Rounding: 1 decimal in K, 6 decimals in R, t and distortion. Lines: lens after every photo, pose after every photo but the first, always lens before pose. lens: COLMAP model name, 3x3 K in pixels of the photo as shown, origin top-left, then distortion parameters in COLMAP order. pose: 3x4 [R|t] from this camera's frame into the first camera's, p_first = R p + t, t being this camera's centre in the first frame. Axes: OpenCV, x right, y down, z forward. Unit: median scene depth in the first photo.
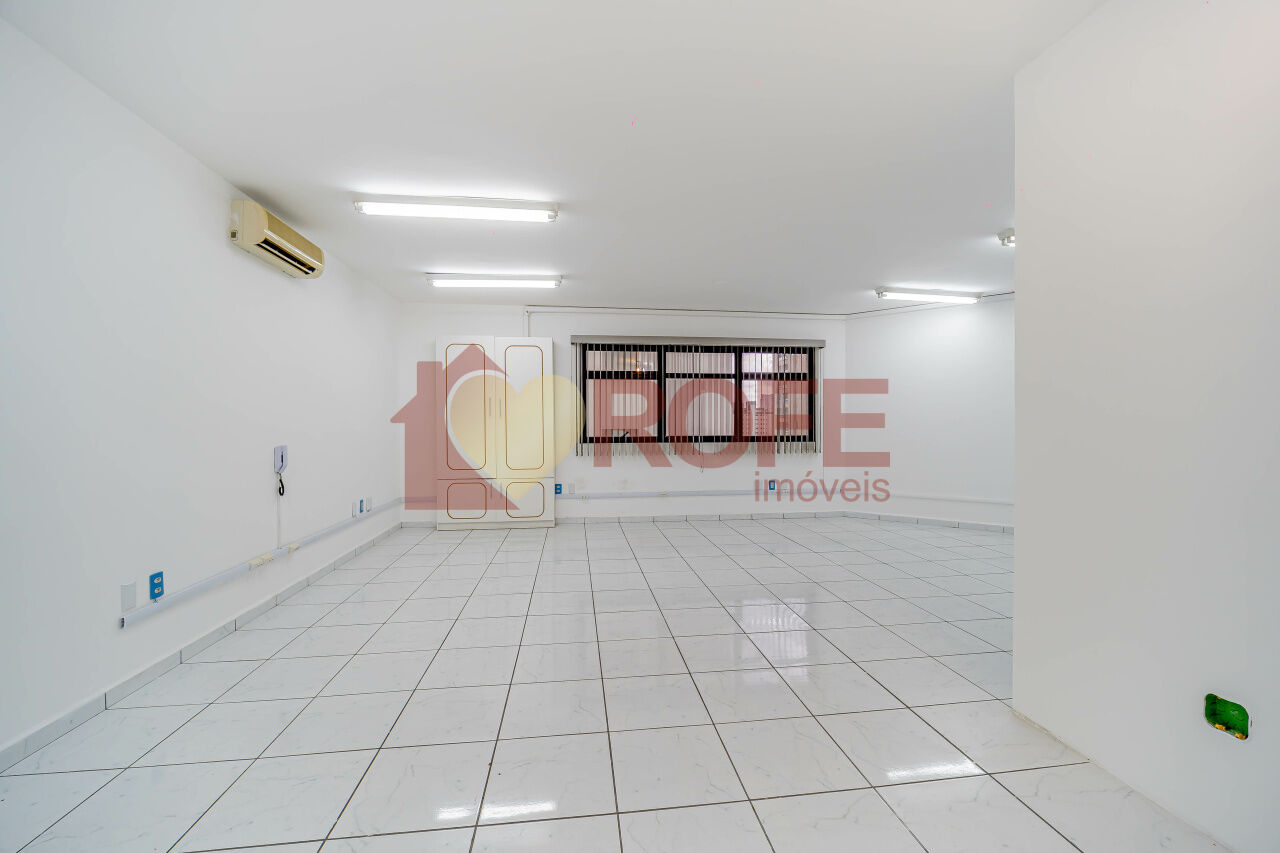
lens RADIAL K [[508.8, 0, 638.9], [0, 508.8, 428.7], [0, 0, 1]] dist [0.000448, -0.004205]
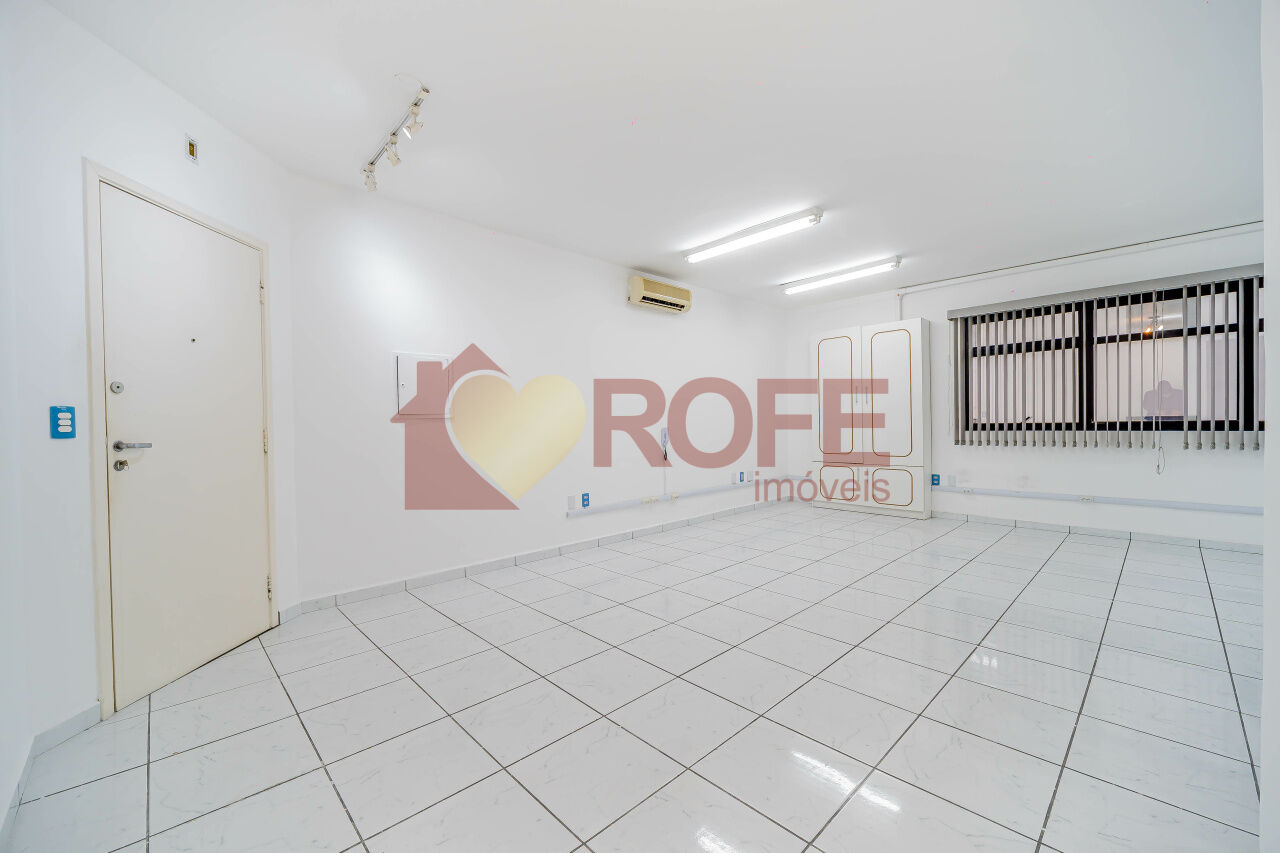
lens RADIAL K [[508.8, 0, 638.9], [0, 508.8, 428.7], [0, 0, 1]] dist [0.000448, -0.004205]
pose [[0.592373, 0.003900, -0.805654, 0.273162], [0.008828, 0.999897, 0.011331, 0.010578], [0.805615, -0.013825, 0.592278, 0.020042]]
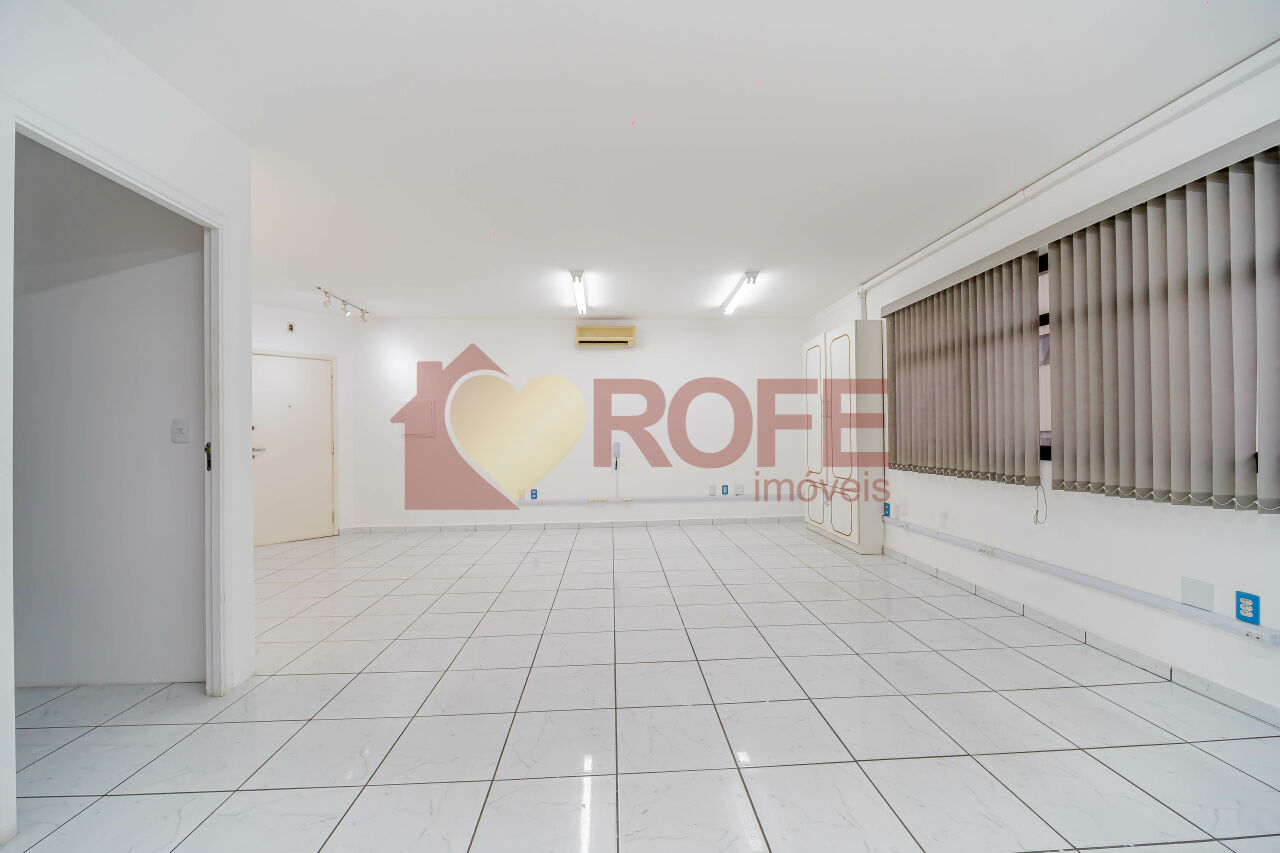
lens RADIAL K [[508.8, 0, 638.9], [0, 508.8, 428.7], [0, 0, 1]] dist [0.000448, -0.004205]
pose [[-0.073461, -0.005065, -0.997285, 0.654204], [0.009175, 0.999941, -0.005755, -0.003115], [0.997256, -0.009573, -0.073411, 0.699024]]
